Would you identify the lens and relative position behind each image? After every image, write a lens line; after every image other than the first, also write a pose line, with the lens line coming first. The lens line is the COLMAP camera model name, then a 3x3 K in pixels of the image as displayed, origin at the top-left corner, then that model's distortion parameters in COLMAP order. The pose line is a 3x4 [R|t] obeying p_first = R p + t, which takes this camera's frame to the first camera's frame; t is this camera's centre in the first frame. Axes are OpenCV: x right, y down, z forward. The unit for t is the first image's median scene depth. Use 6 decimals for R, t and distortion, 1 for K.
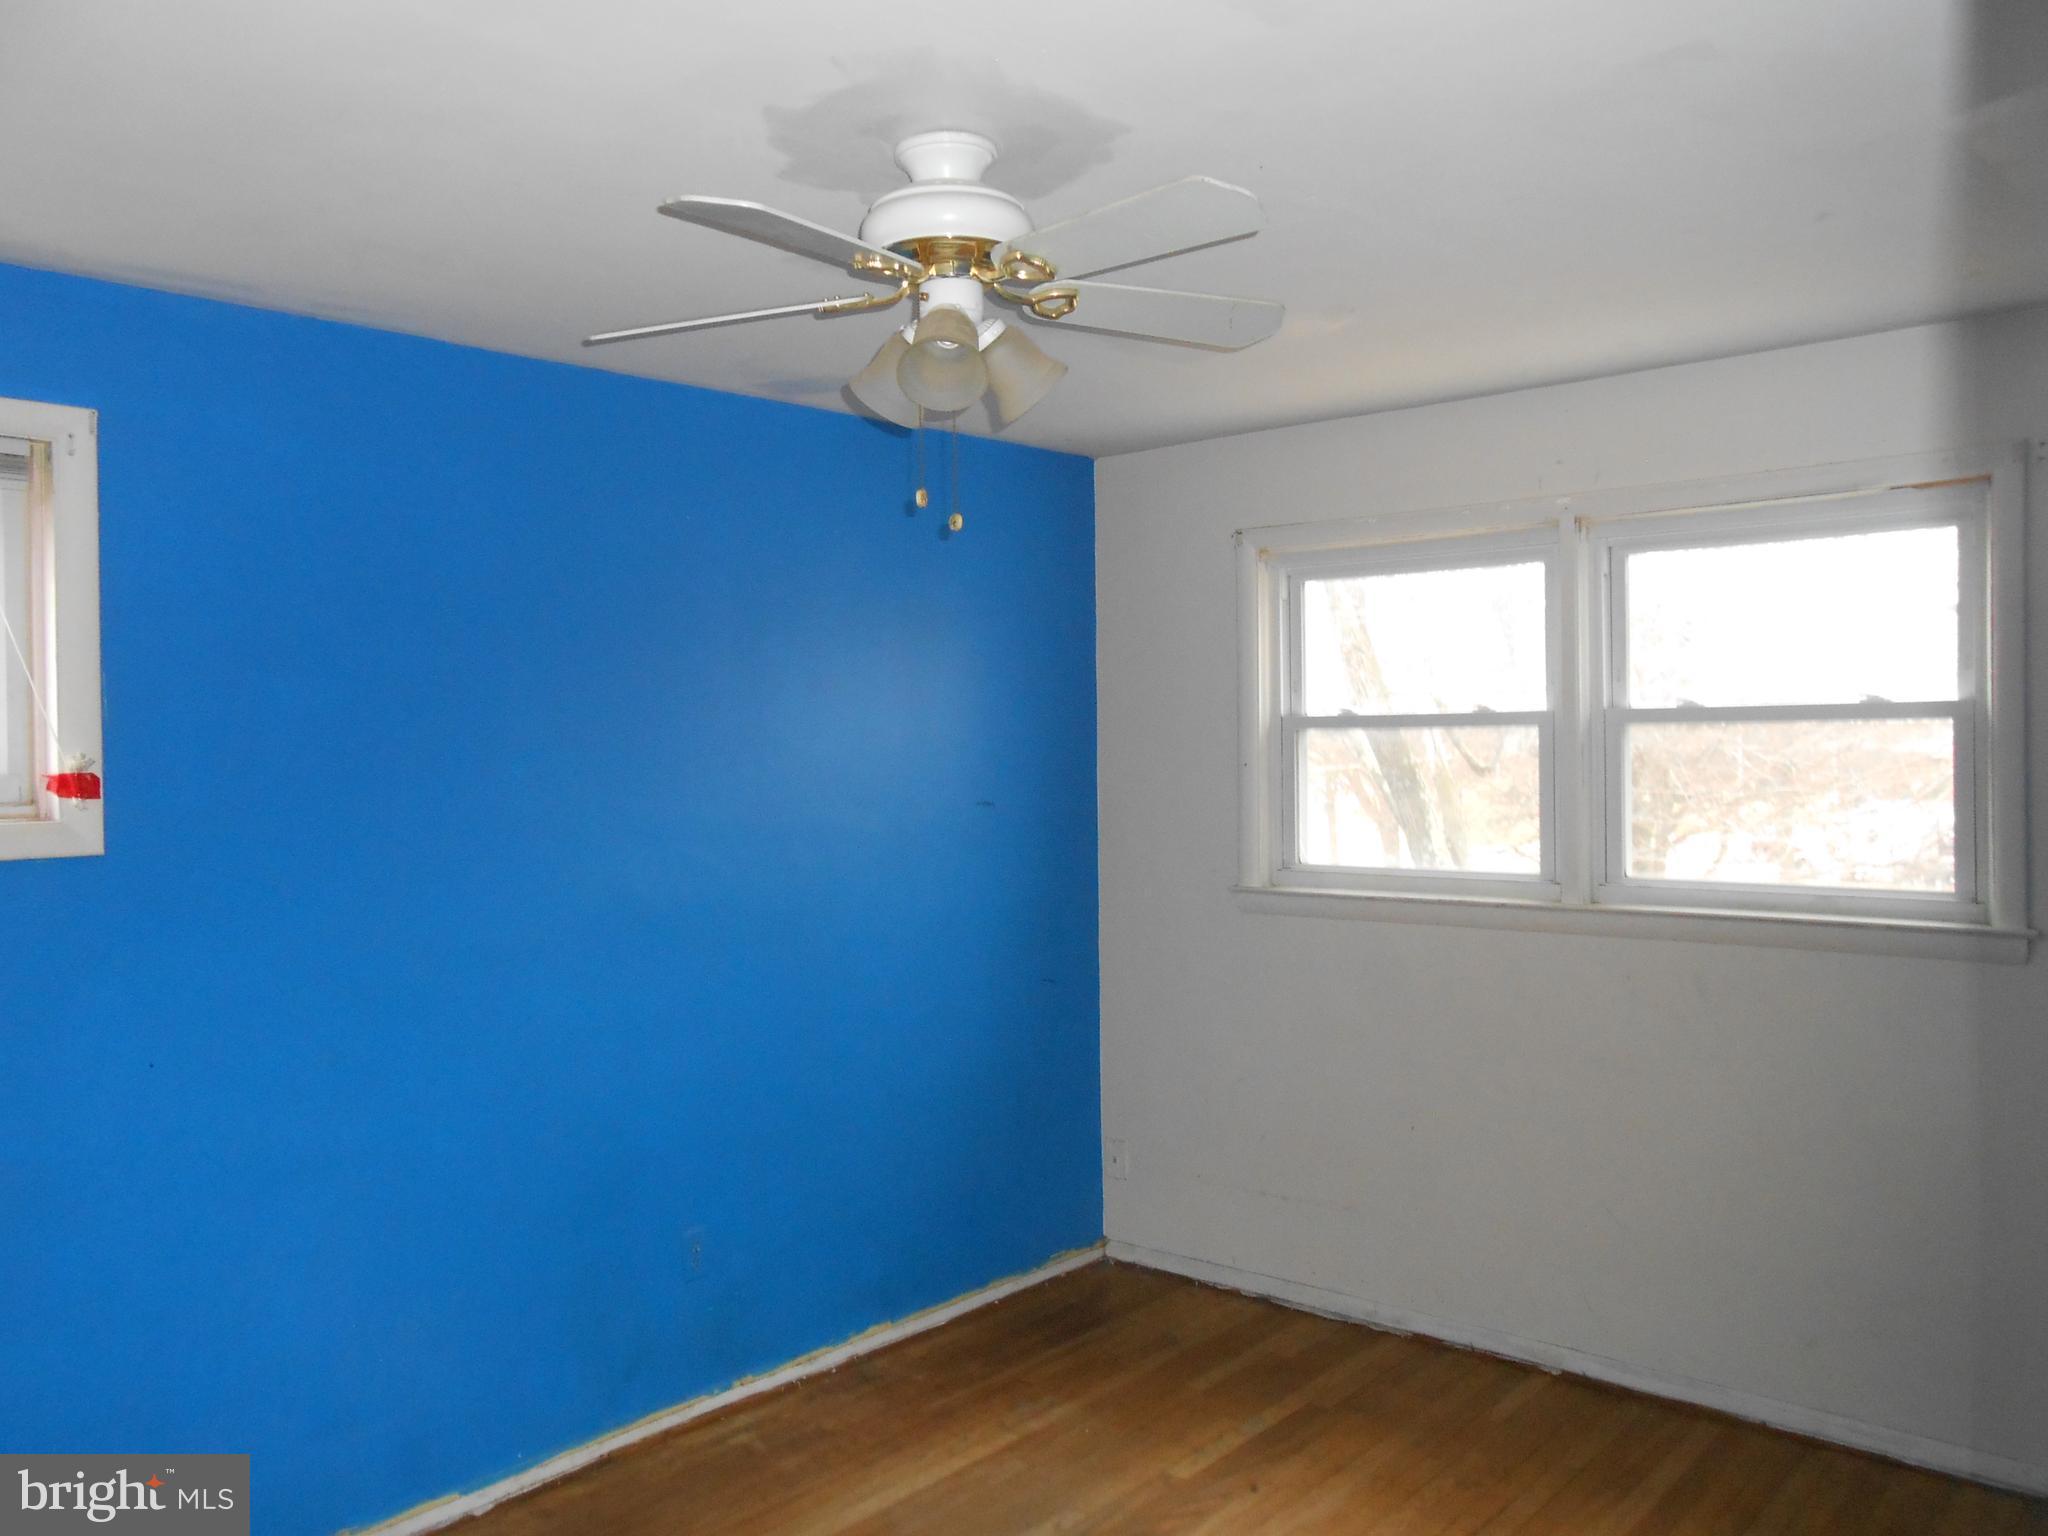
lens RADIAL K [[1604.4, 0, 1024.1], [0, 1604.4, 771.0], [0, 0, 1]] dist [-0.050867, 0.058496]
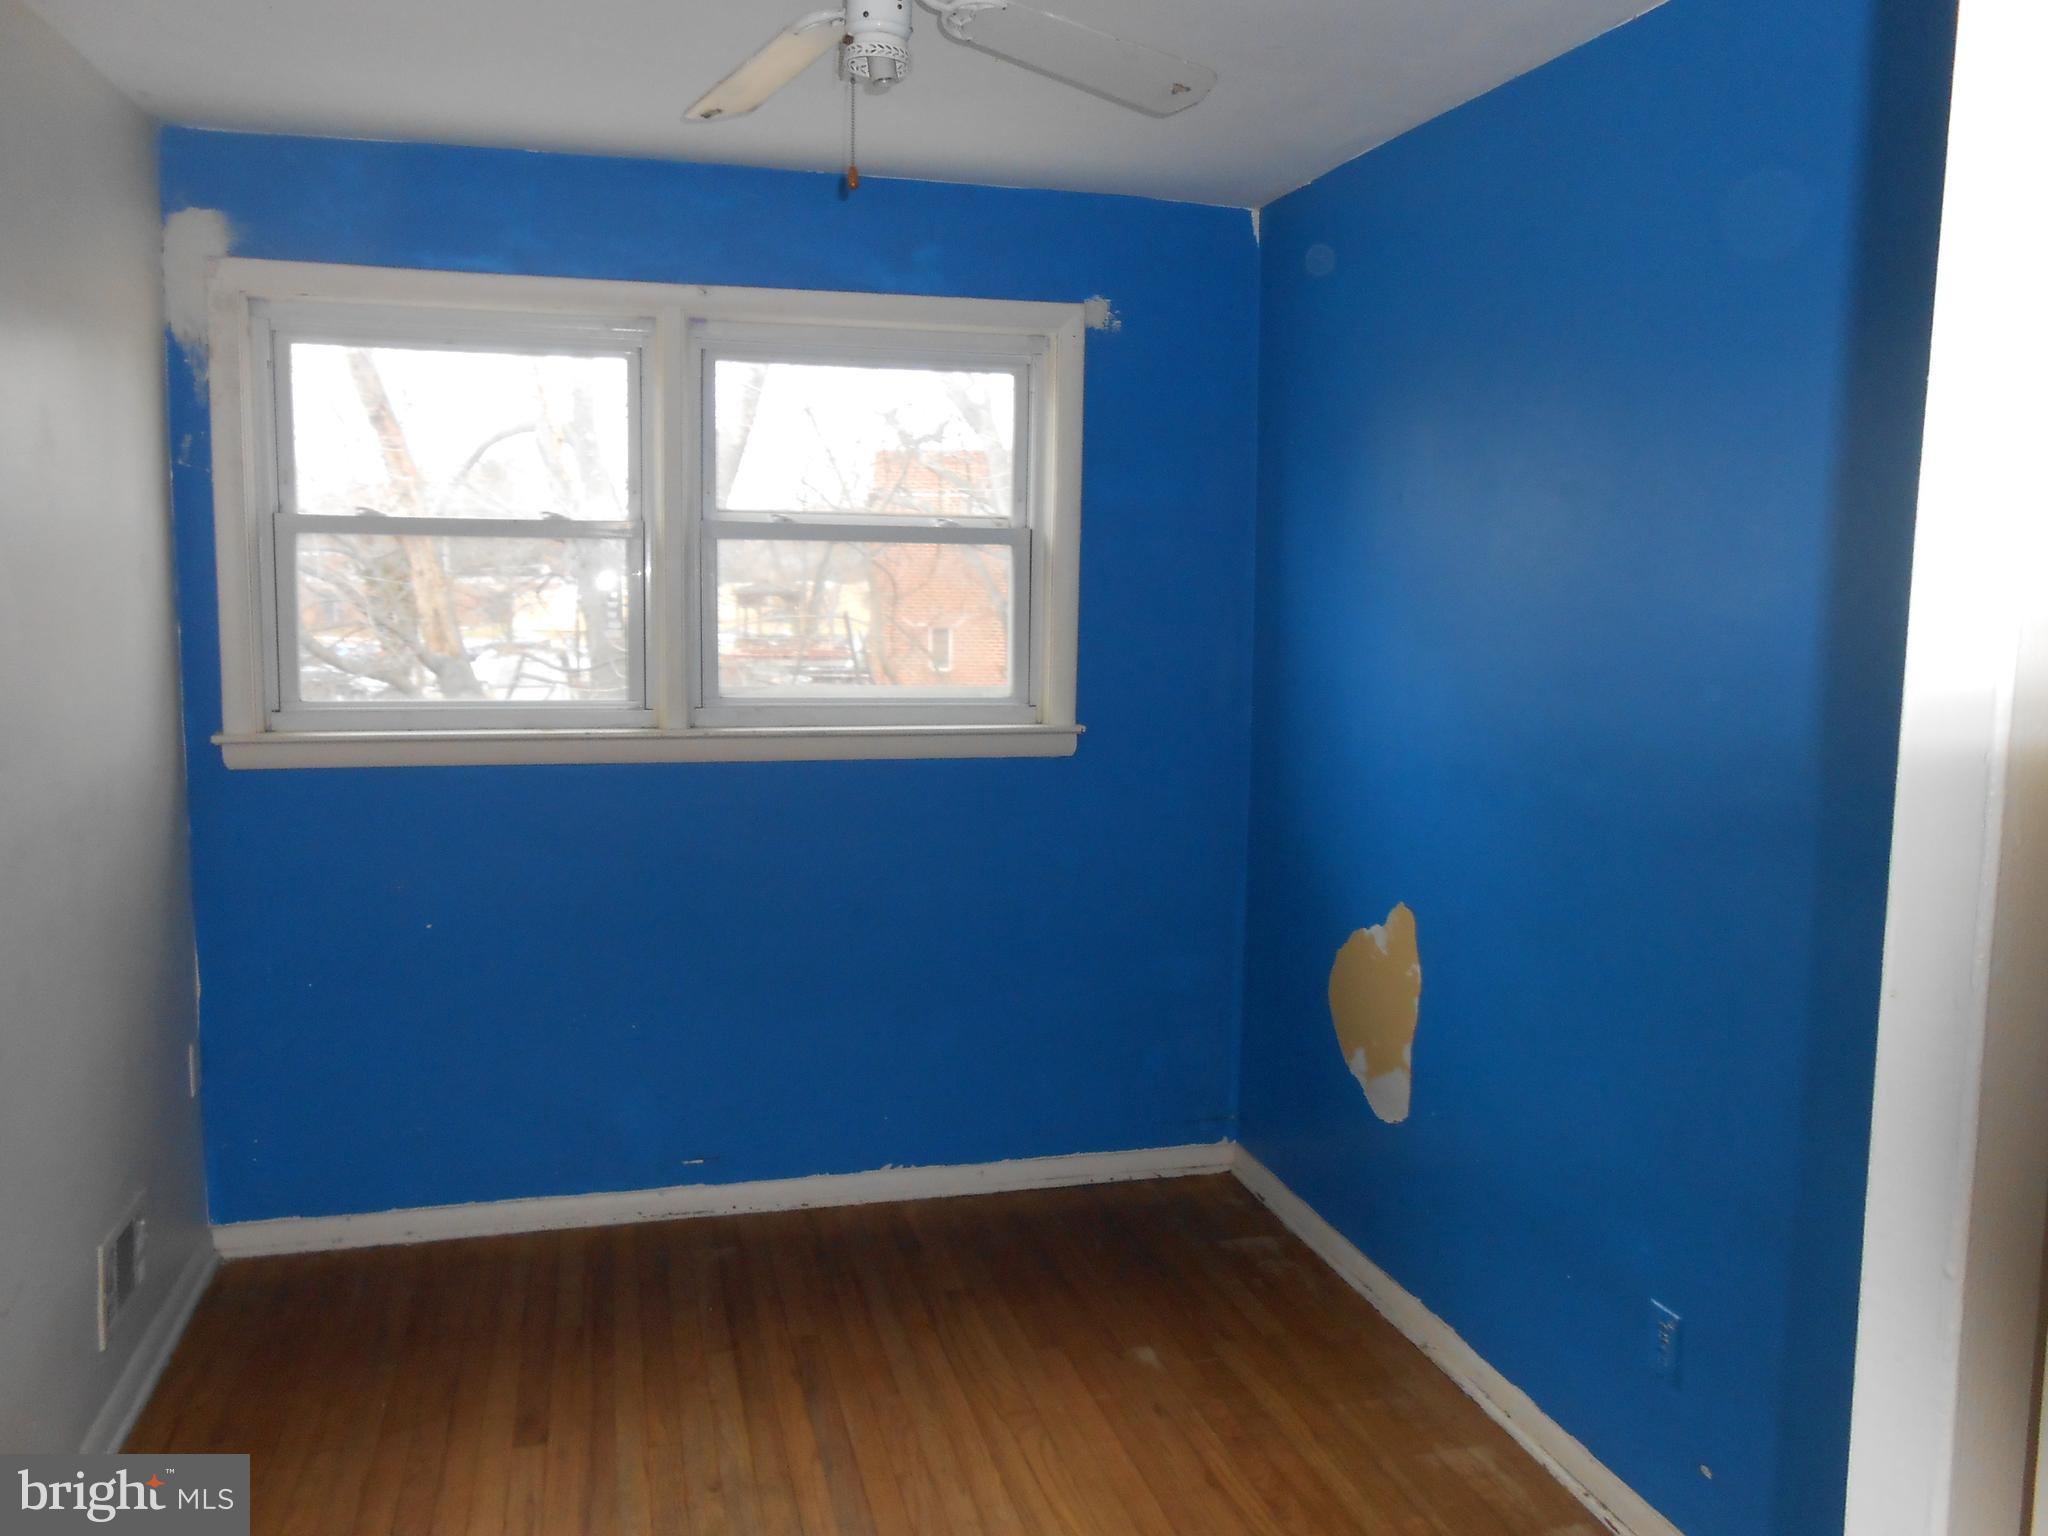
lens RADIAL K [[1604.4, 0, 1027.0], [0, 1604.4, 759.2], [0, 0, 1]] dist [-0.050867, 0.058496]
pose [[0.541255, -0.079301, 0.837111, -0.328949], [-0.012940, 0.994640, 0.102590, 0.001061], [-0.840759, -0.066359, 0.537328, 0.317821]]
